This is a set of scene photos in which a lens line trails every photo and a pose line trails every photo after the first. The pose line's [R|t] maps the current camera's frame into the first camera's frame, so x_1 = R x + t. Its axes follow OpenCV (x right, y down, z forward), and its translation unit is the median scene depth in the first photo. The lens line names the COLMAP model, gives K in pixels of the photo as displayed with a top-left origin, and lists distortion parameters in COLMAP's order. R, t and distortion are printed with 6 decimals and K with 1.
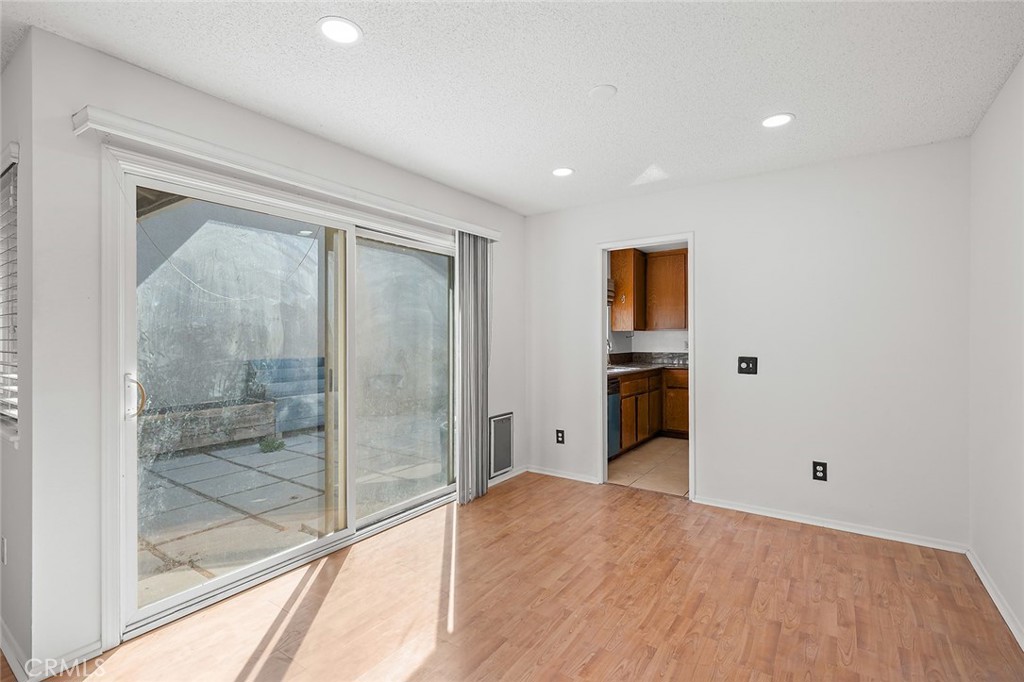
lens RADIAL K [[467.1, 0, 510.6], [0, 467.1, 339.4], [0, 0, 1]] dist [-0.004501, -0.000443]
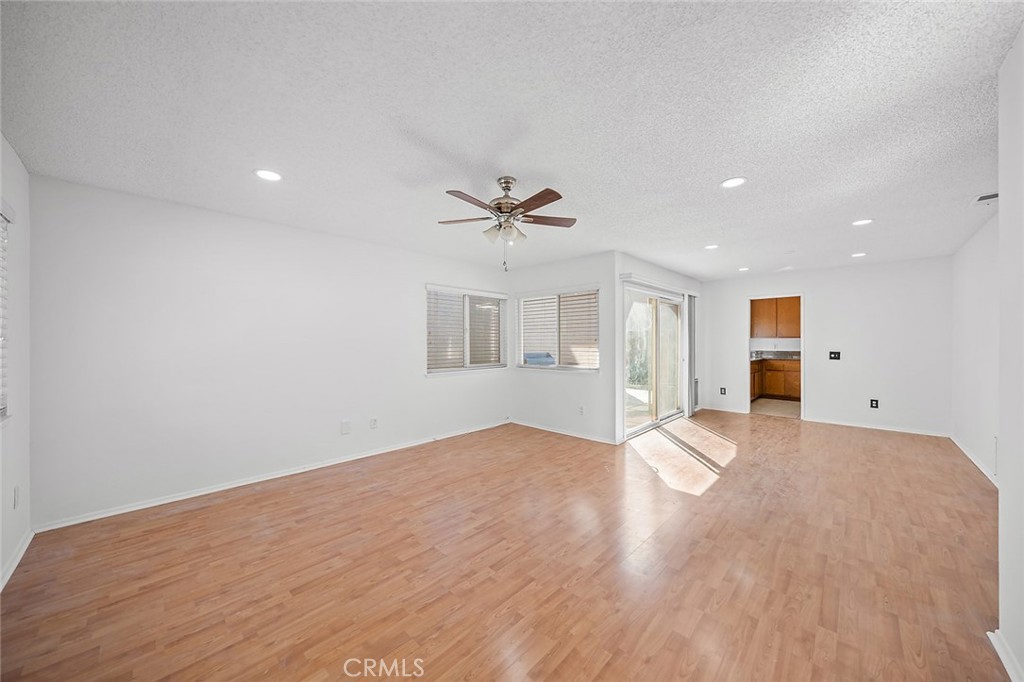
lens RADIAL K [[363.2, 0, 513.7], [0, 363.2, 341.1], [0, 0, 1]] dist [0.000992, 0.000086]
pose [[0.988236, 0.002353, -0.152920, -0.623264], [-0.002624, 0.999995, -0.001575, -0.003723], [0.152915, 0.001957, 0.988237, -0.787551]]
